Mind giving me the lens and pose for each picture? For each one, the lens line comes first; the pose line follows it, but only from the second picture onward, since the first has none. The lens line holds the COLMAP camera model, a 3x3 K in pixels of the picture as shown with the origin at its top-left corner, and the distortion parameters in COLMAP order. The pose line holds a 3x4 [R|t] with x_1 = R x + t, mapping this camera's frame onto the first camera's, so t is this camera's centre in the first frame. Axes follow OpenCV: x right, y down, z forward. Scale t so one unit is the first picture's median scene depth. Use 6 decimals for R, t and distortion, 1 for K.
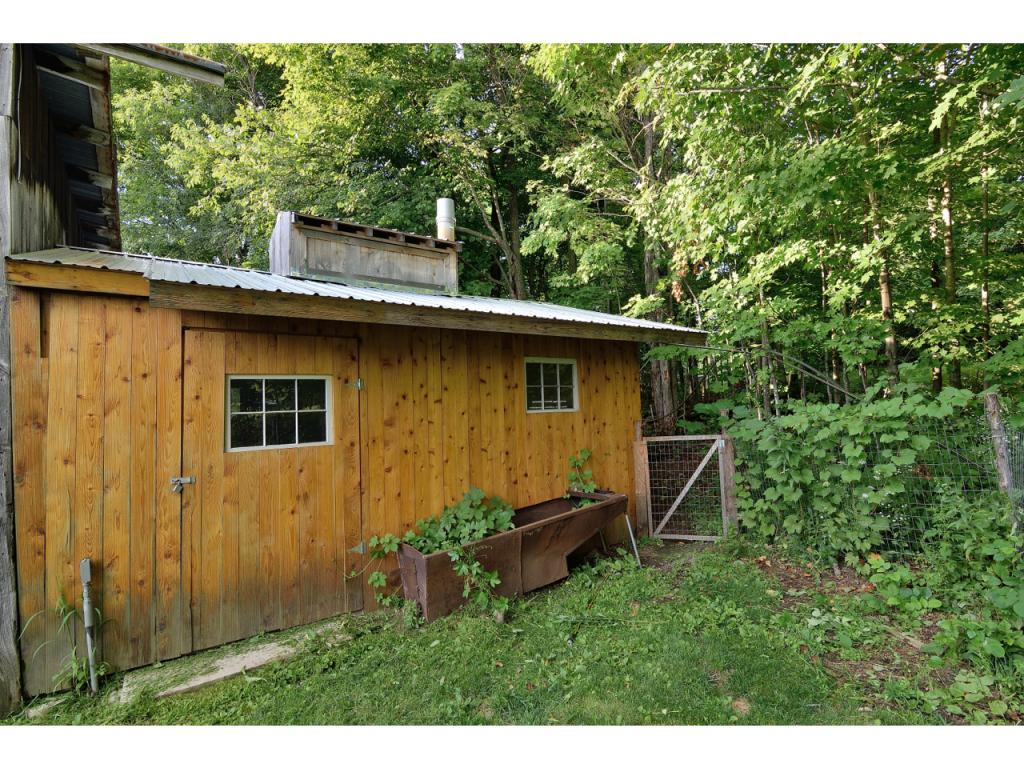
lens RADIAL K [[493.5, 0, 512.0], [0, 493.5, 384.0], [0, 0, 1]] dist [-0.006985, -0.007482]
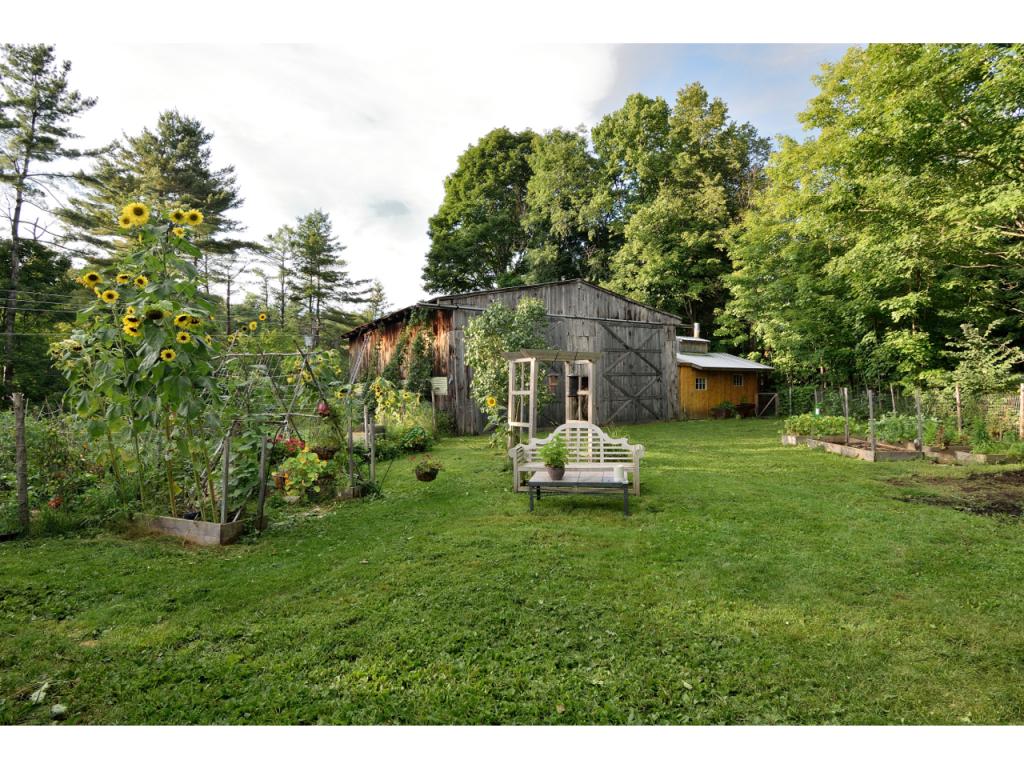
lens RADIAL K [[522.8, 0, 512.0], [0, 522.8, 384.0], [0, 0, 1]] dist [-0.004376, -0.012620]
pose [[0.996366, 0.039325, -0.075557, -1.653879], [-0.035625, 0.998128, 0.049705, -0.127330], [0.077370, -0.046832, 0.995902, -4.002369]]
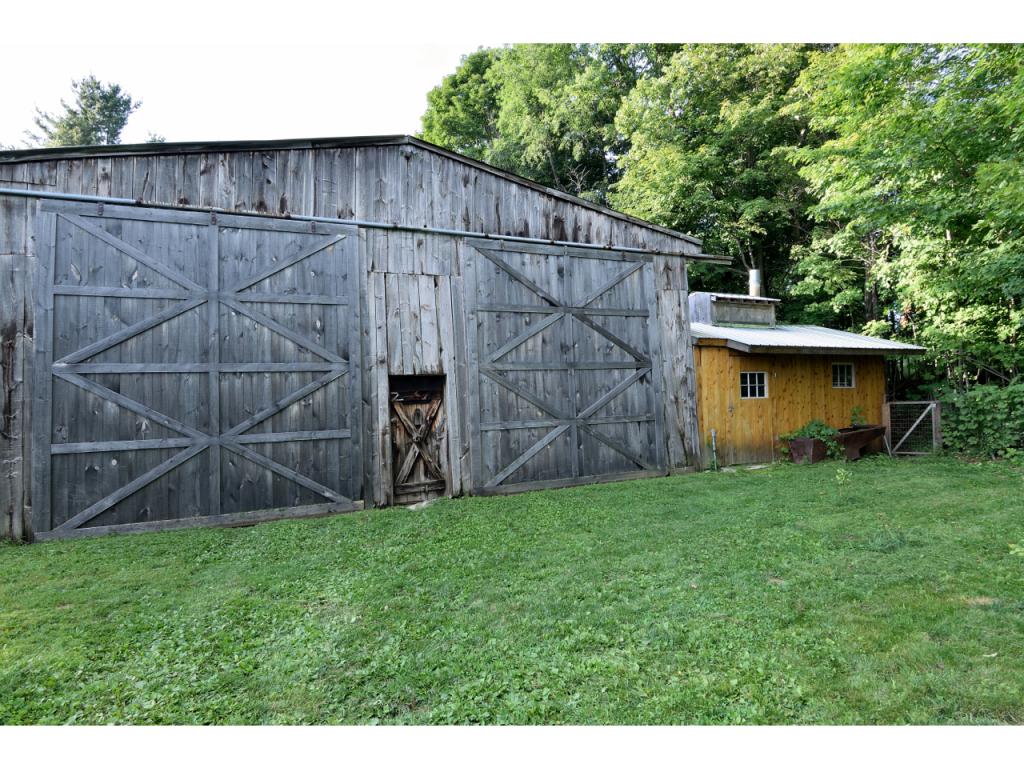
lens RADIAL K [[507.6, 0, 512.0], [0, 507.6, 384.0], [0, 0, 1]] dist [-0.008583, -0.008235]
pose [[0.967298, 0.013729, -0.253271, -0.763417], [-0.005111, 0.999386, 0.034655, -0.029127], [0.253591, -0.032228, 0.966774, -1.495015]]
